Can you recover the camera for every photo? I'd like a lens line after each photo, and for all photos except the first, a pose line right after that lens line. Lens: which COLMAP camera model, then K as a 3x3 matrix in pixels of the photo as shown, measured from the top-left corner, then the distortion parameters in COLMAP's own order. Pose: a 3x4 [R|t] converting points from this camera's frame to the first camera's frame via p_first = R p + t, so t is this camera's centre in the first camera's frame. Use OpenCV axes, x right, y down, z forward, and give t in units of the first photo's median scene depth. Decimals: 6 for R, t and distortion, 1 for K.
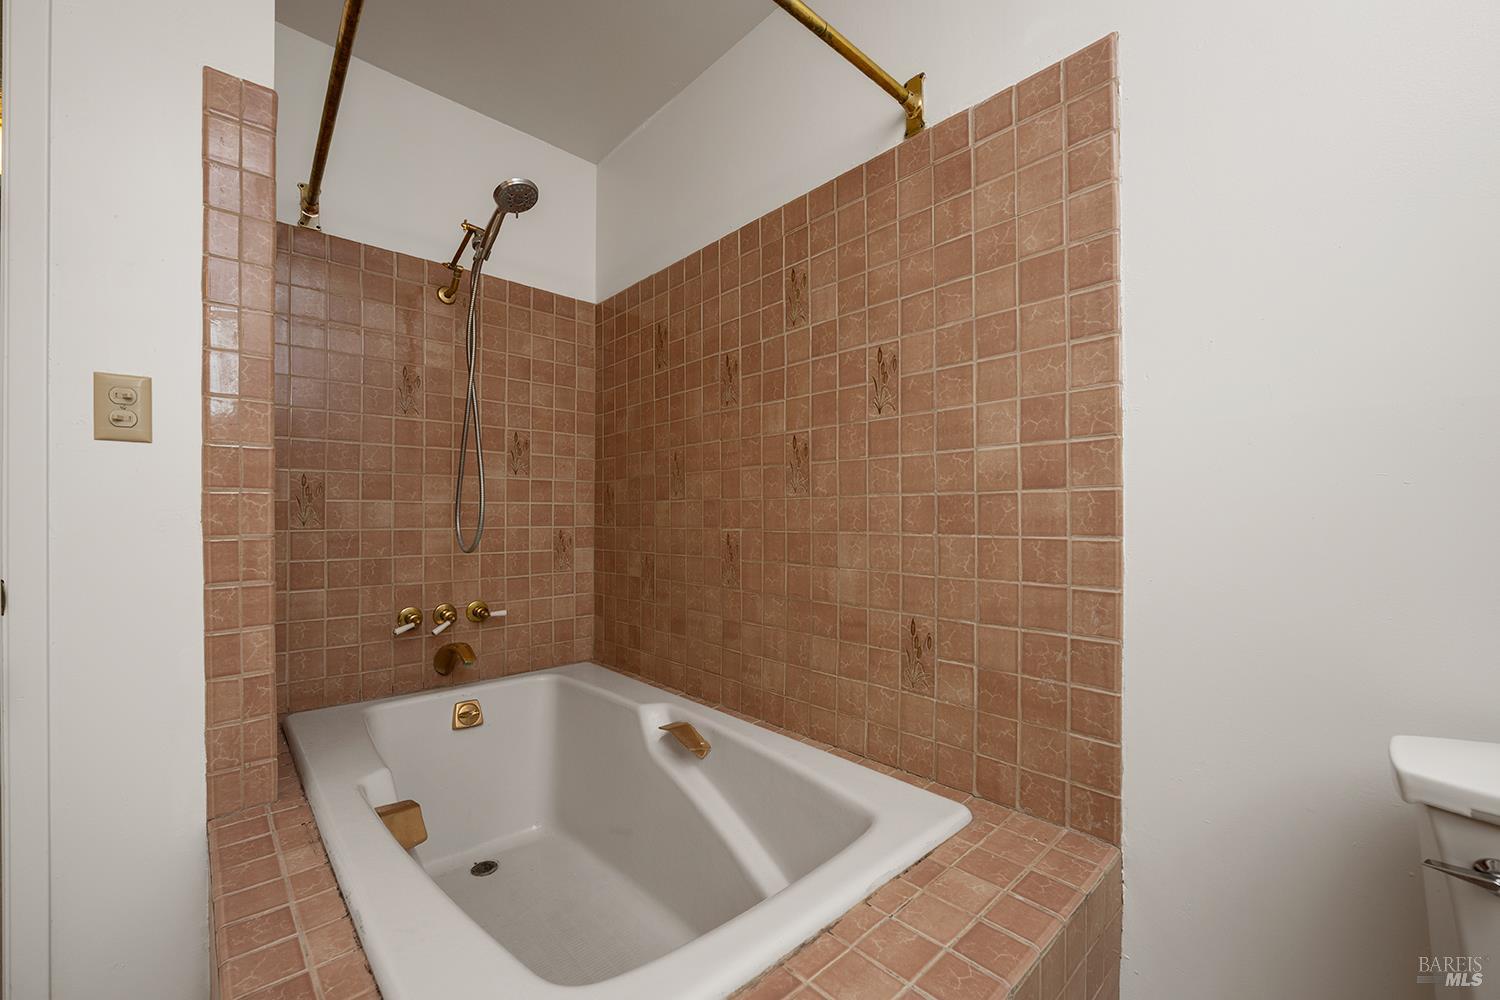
lens RADIAL K [[612.0, 0, 749.7], [0, 612.0, 508.5], [0, 0, 1]] dist [-0.008041, 0.000113]
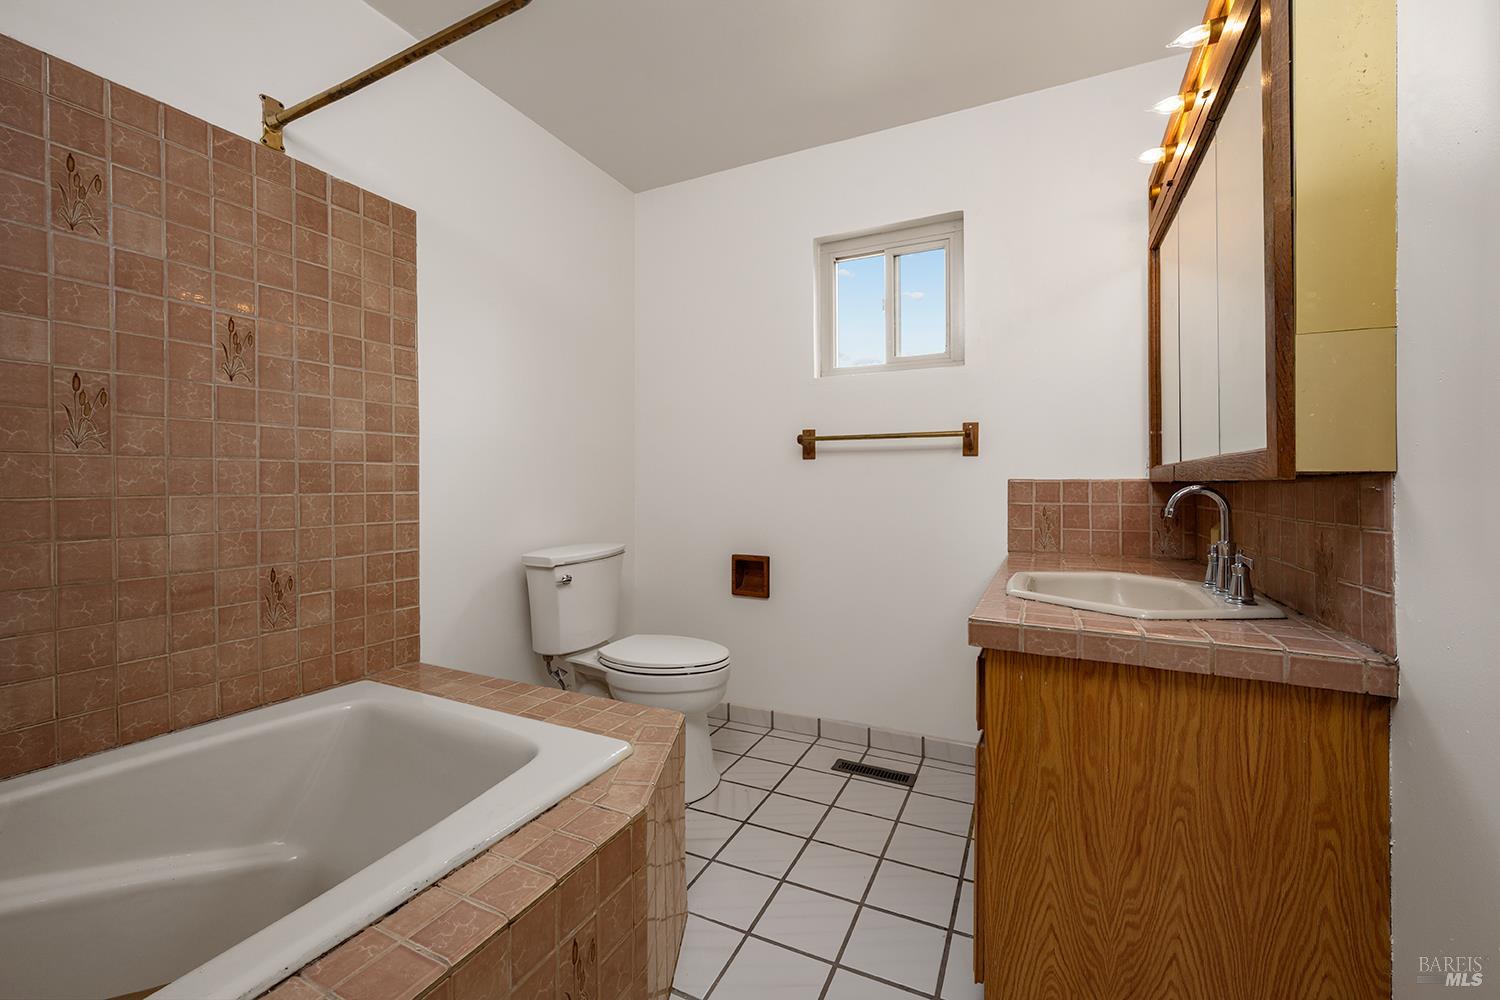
lens RADIAL K [[612.0, 0, 747.4], [0, 612.0, 490.9], [0, 0, 1]] dist [-0.008041, 0.000113]
pose [[-0.371191, -0.003604, 0.928550, -1.172981], [-0.000249, 0.999993, 0.003782, 0.031323], [-0.928557, 0.001173, -0.371189, 0.616081]]
